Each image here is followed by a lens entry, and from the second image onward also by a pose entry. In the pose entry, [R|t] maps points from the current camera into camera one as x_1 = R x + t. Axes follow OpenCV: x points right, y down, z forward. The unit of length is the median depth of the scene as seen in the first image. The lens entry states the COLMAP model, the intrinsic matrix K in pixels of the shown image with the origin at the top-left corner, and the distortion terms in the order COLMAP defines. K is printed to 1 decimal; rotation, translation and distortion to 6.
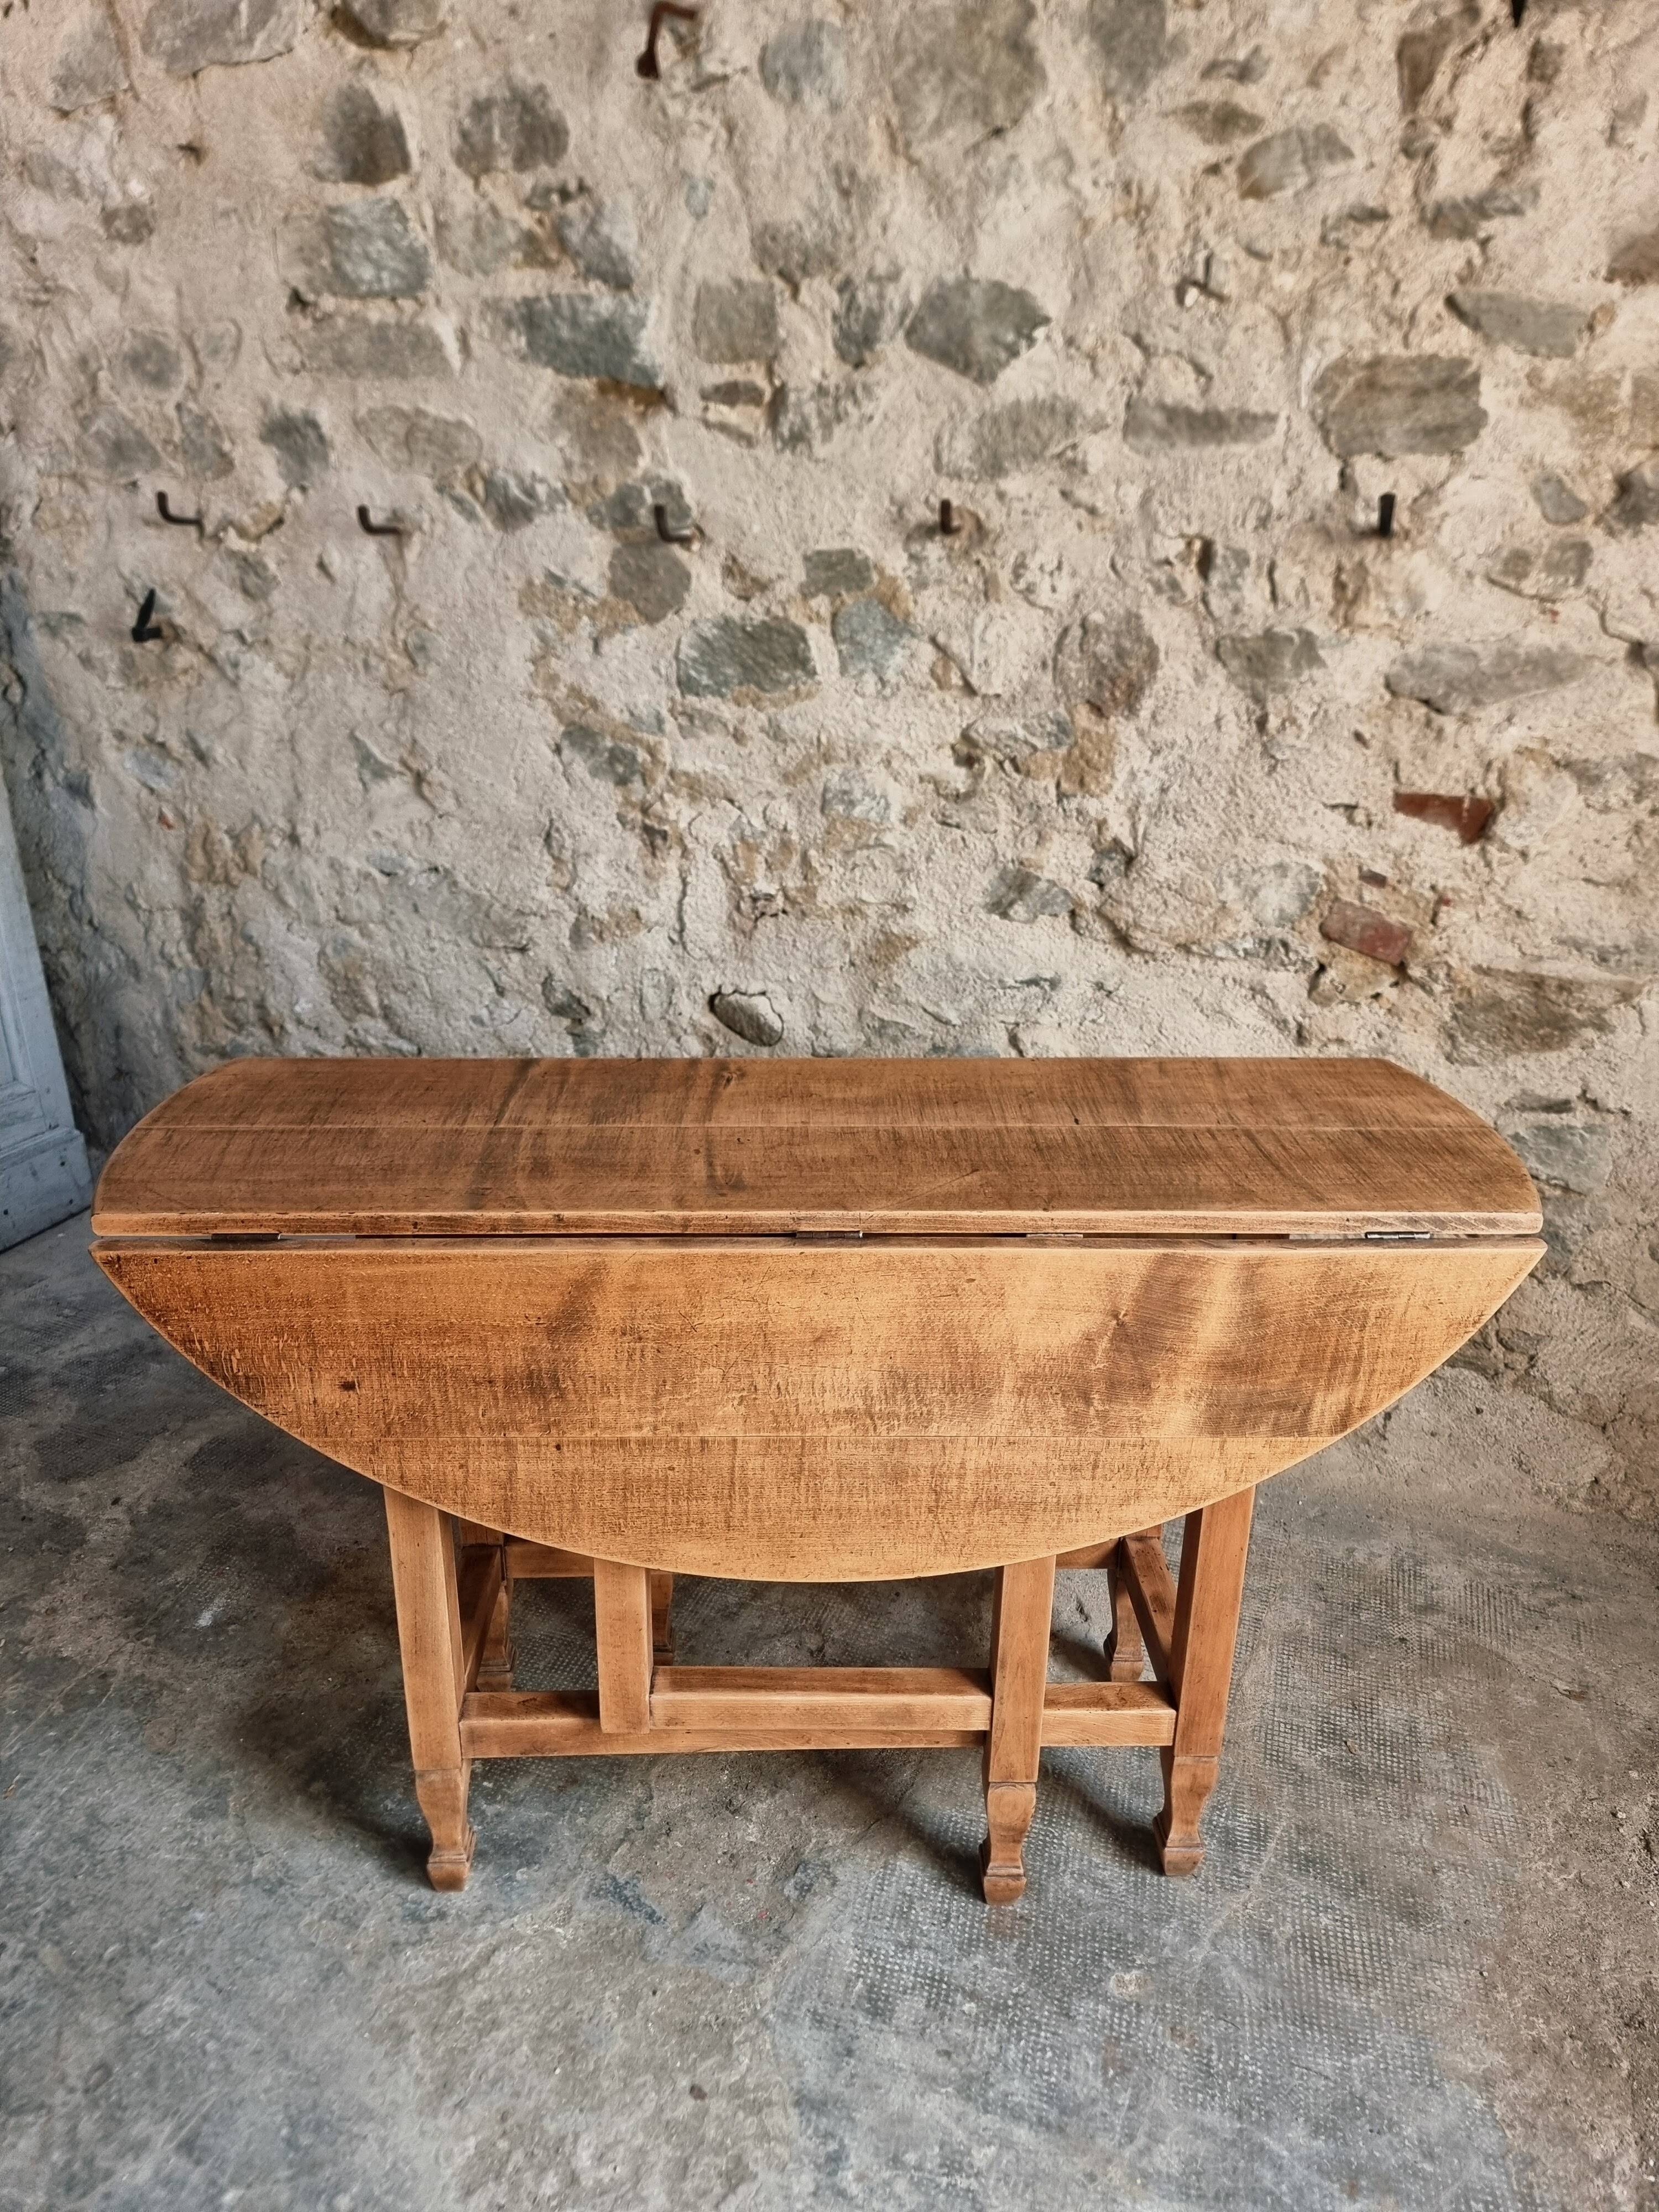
lens RADIAL K [[1547.6, 0, 820.8], [0, 1547.6, 1104.7], [0, 0, 1]] dist [0.058337, -0.059904]
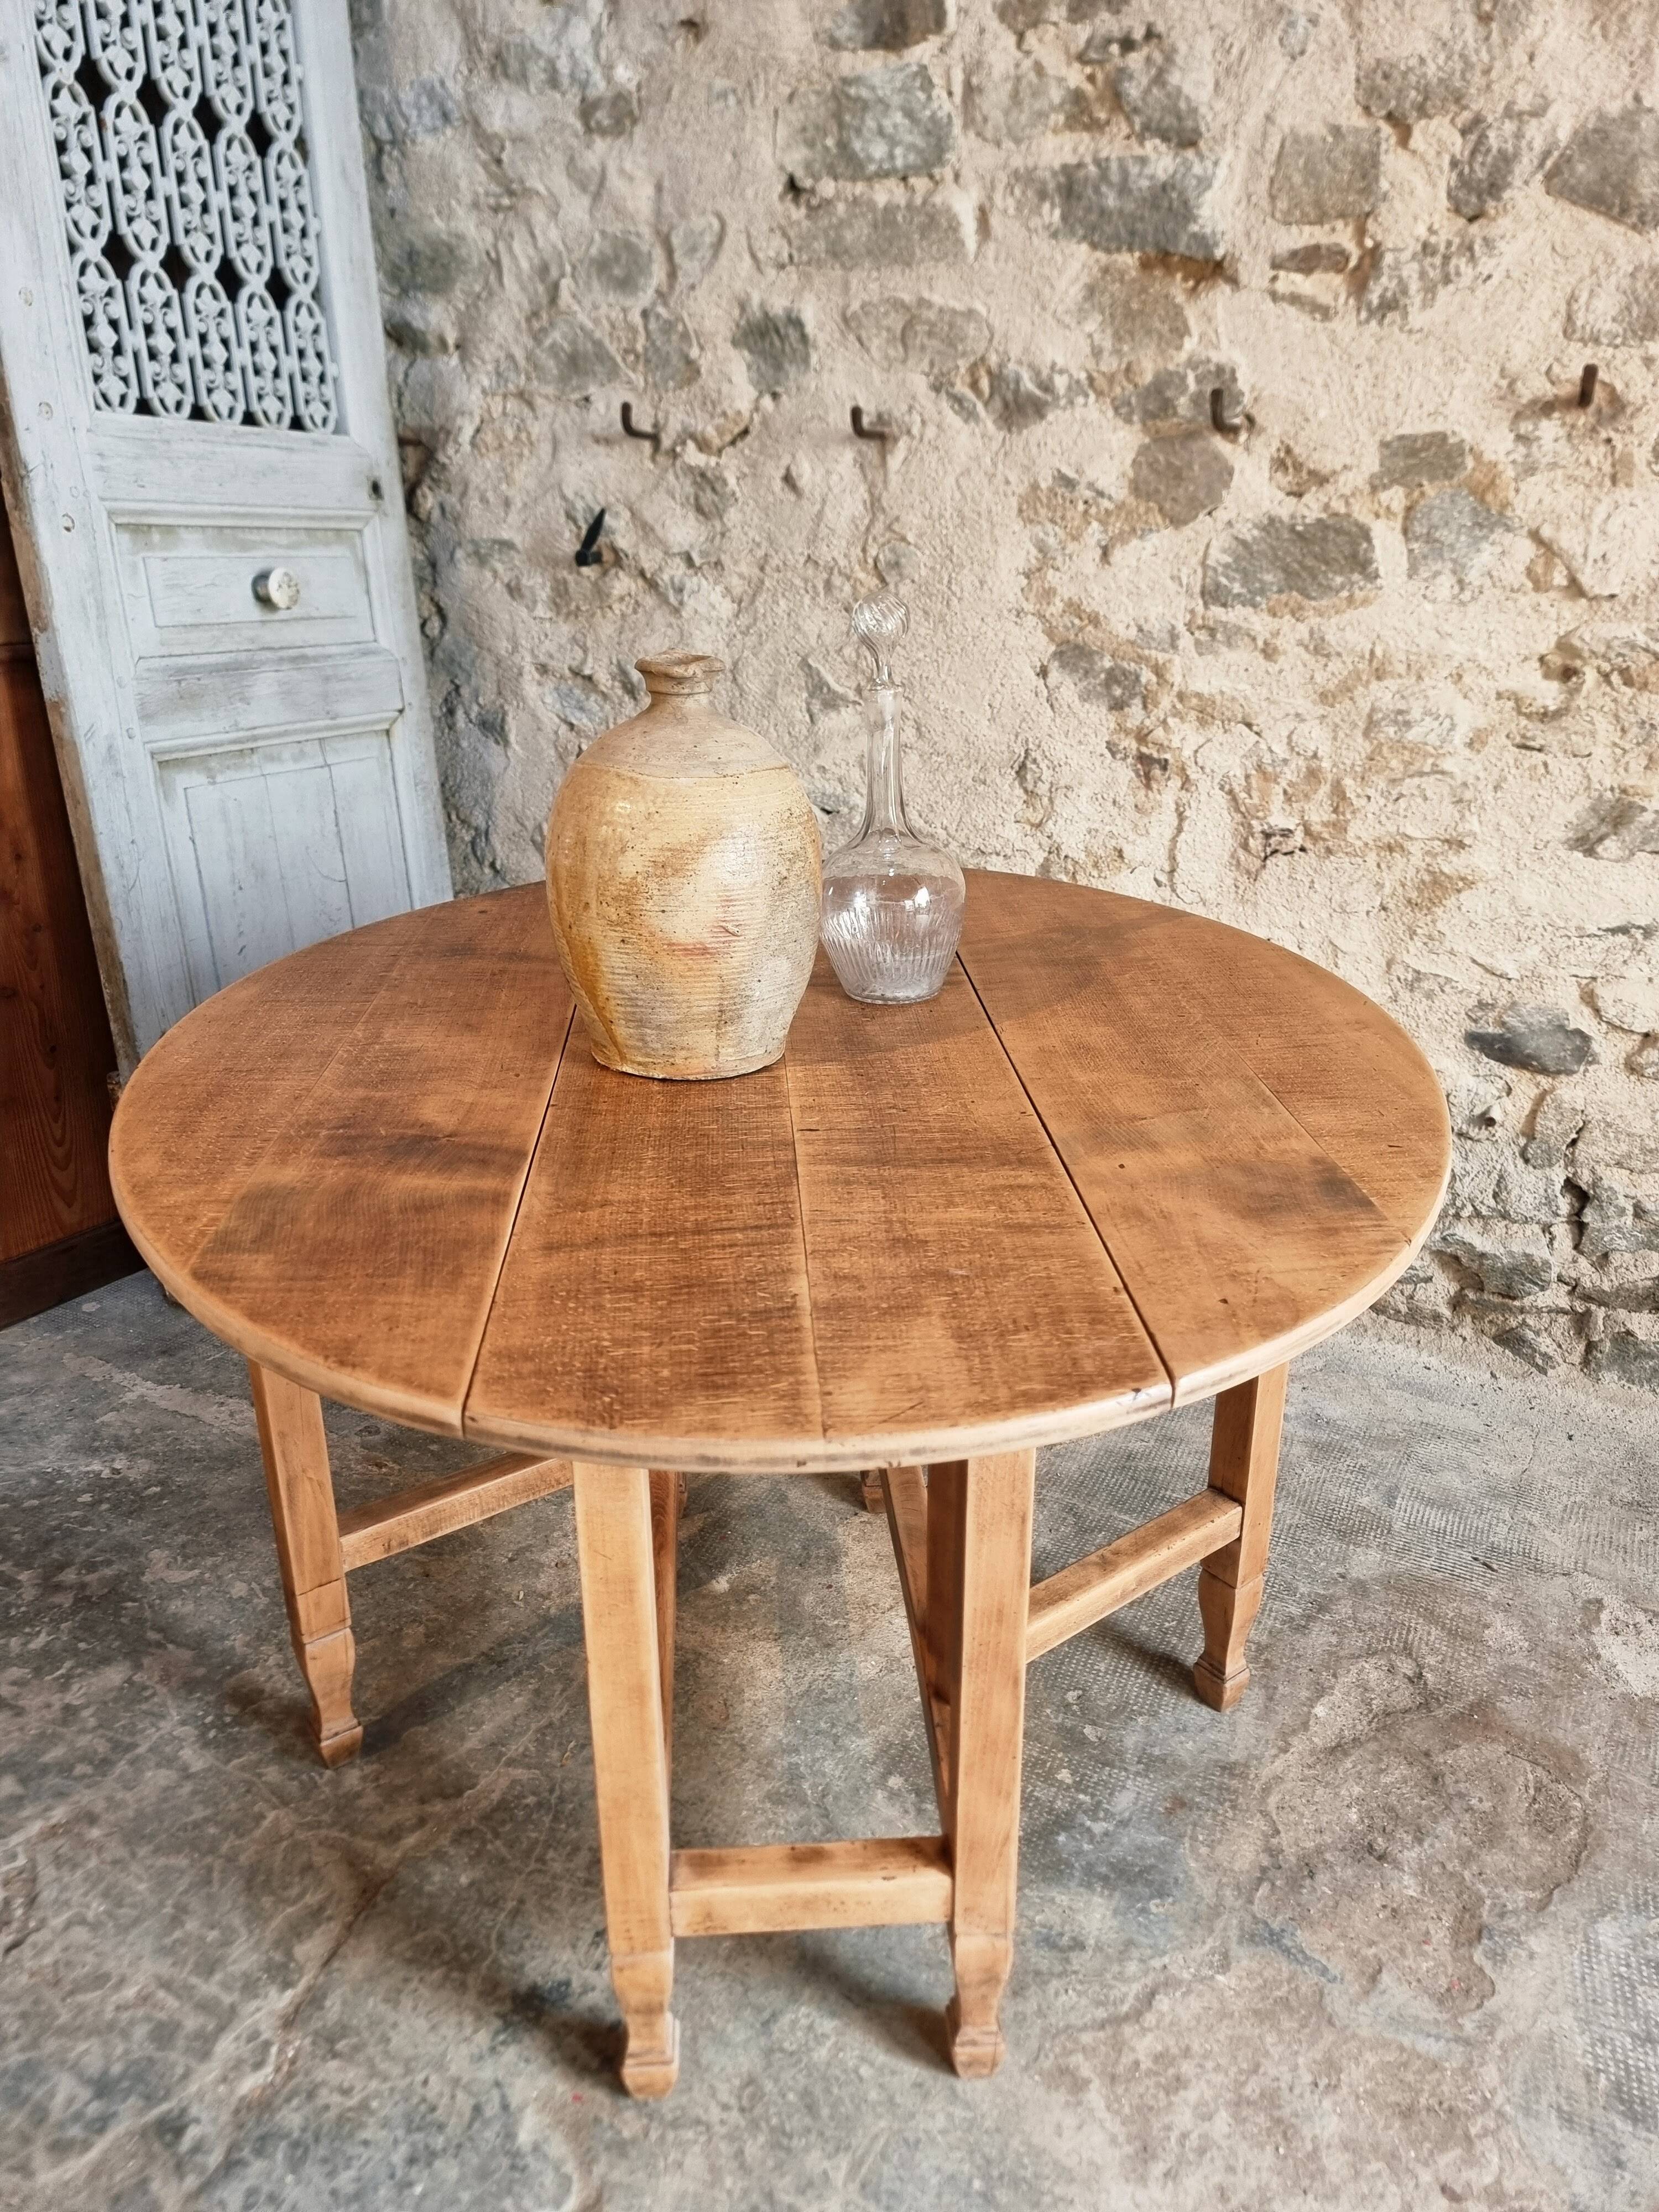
lens RADIAL K [[1552.4, 0, 810.3], [0, 1552.4, 1109.3], [0, 0, 1]] dist [0.056763, -0.058320]
pose [[0.992964, 0.033371, -0.113621, -0.218142], [-0.032057, 0.999396, 0.013381, 0.025206], [0.113999, -0.009644, 0.993434, 0.072704]]
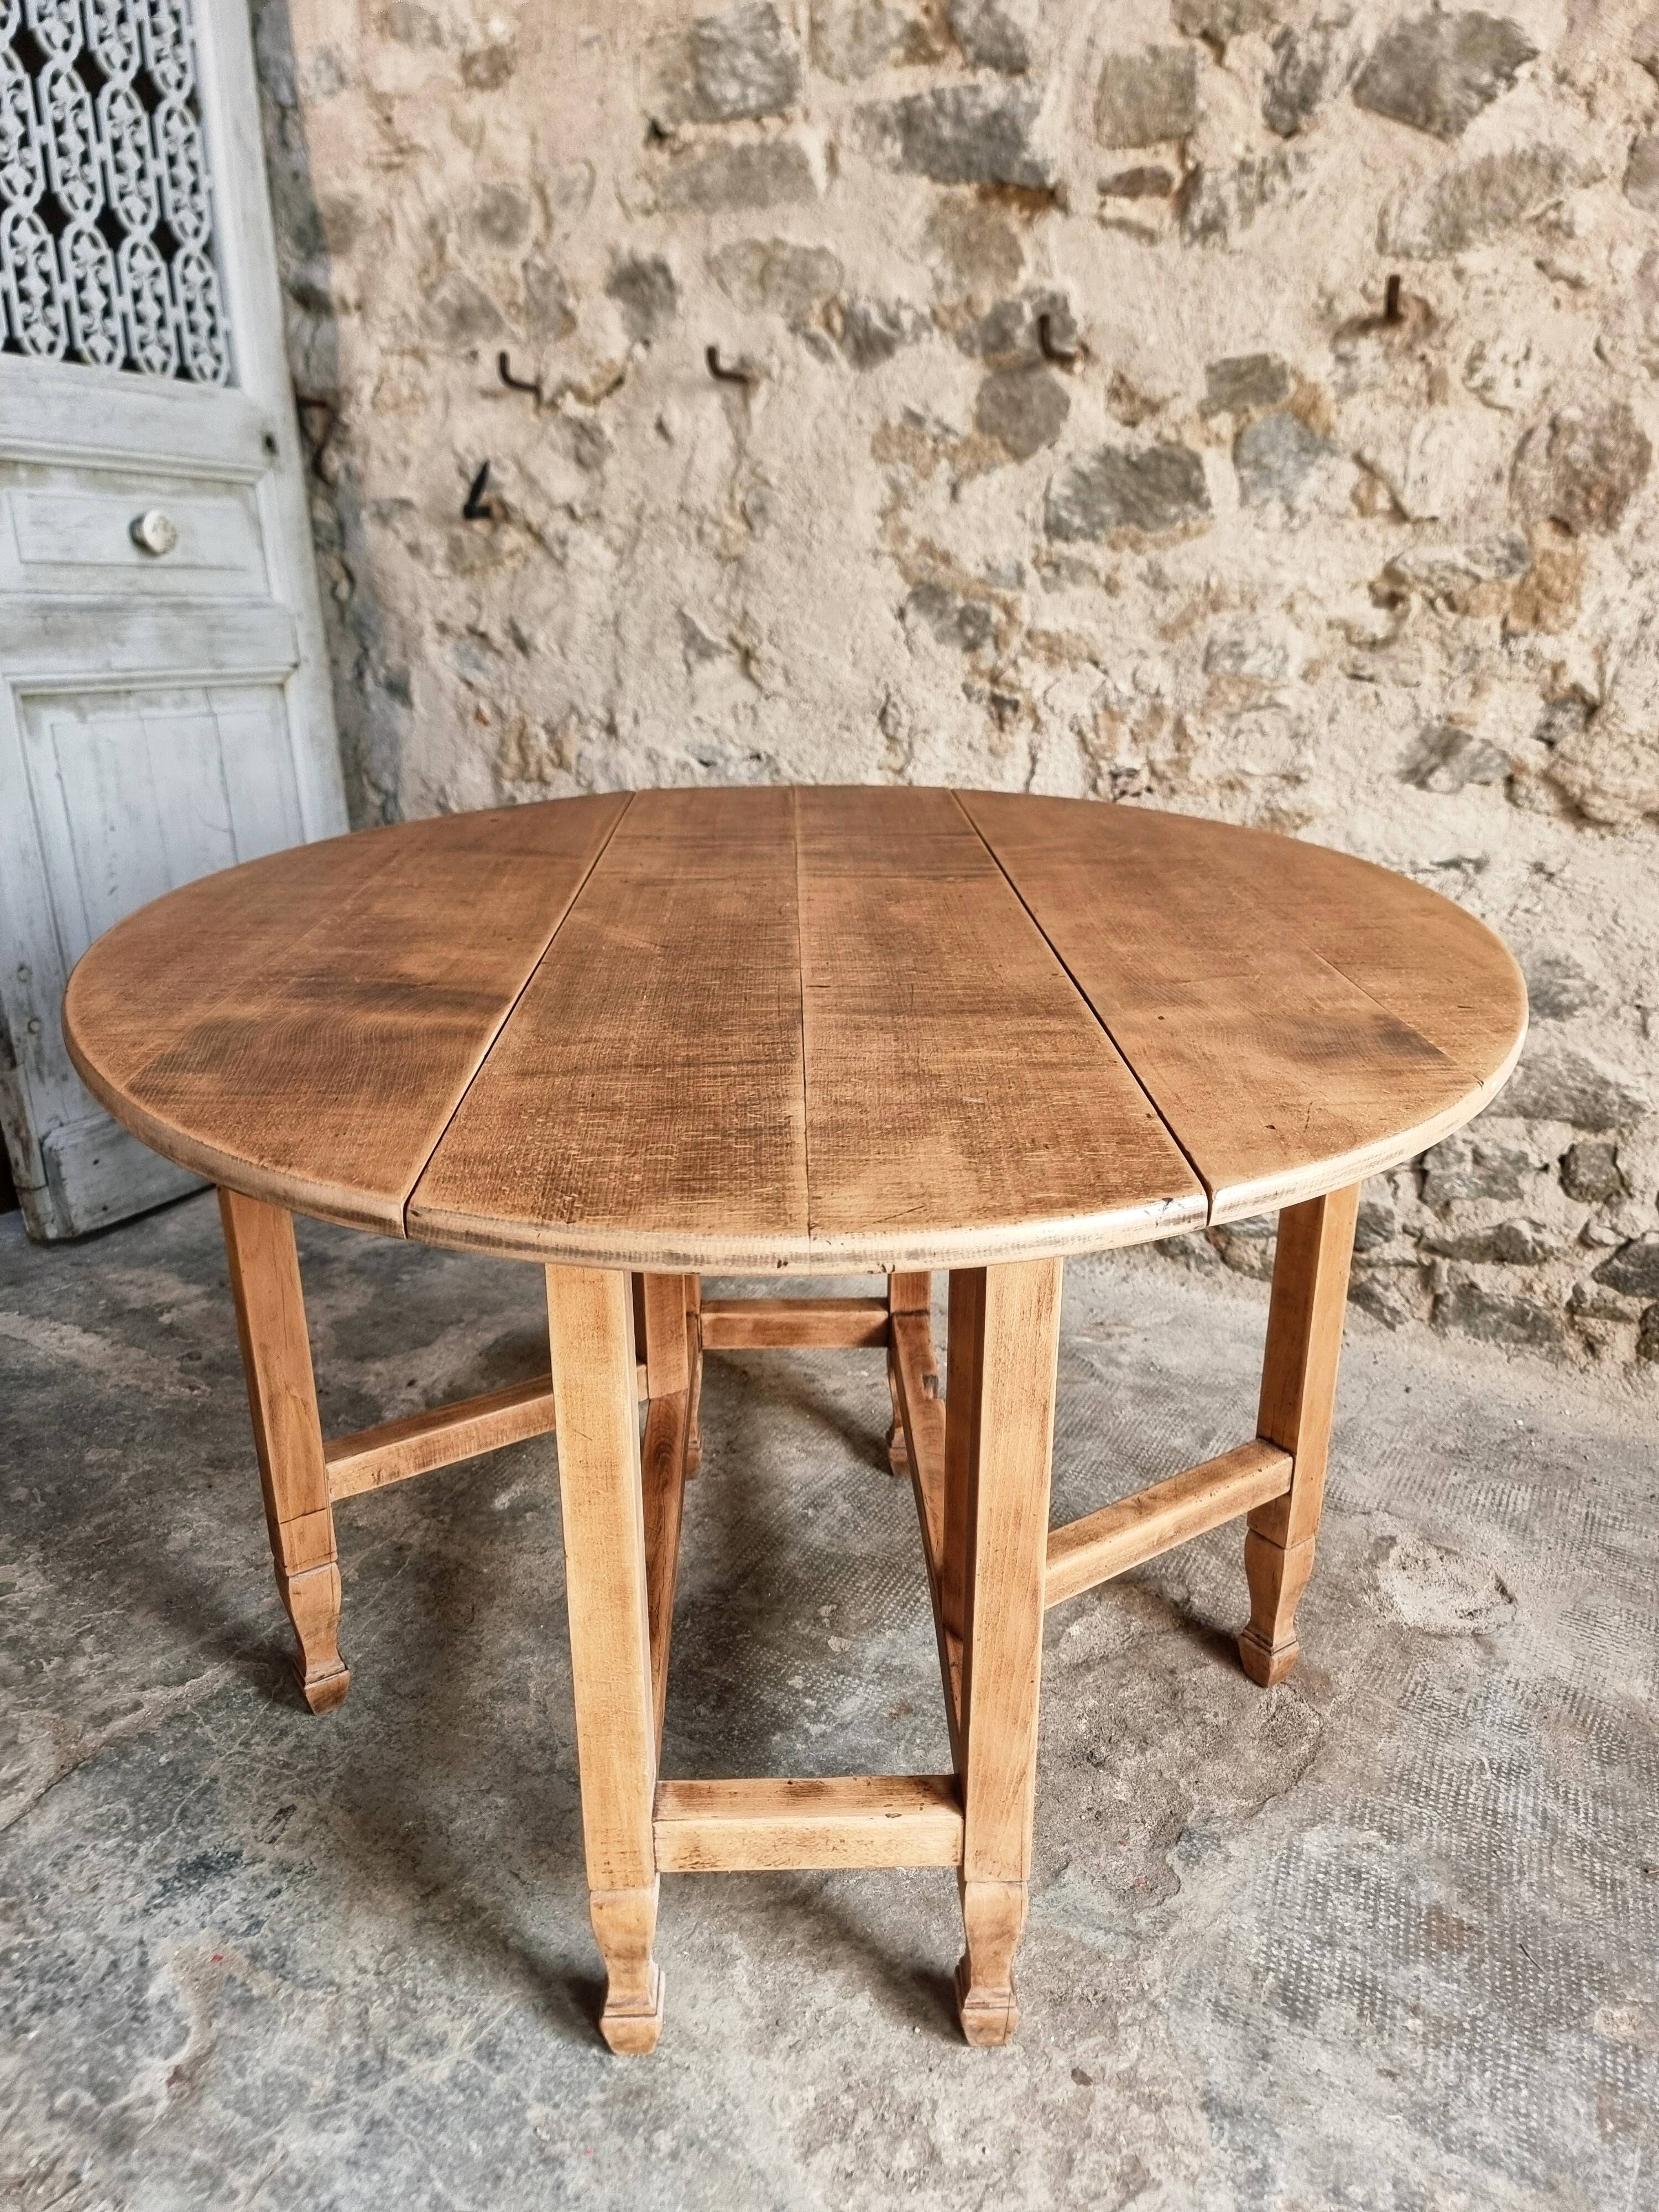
lens RADIAL K [[1564.1, 0, 819.0], [0, 1564.1, 1124.5], [0, 0, 1]] dist [0.051845, -0.053809]
pose [[0.987291, 0.049086, -0.151154, -0.071038], [-0.050968, 0.998663, -0.008599, 0.091827], [0.150530, 0.016193, 0.988473, 0.095774]]
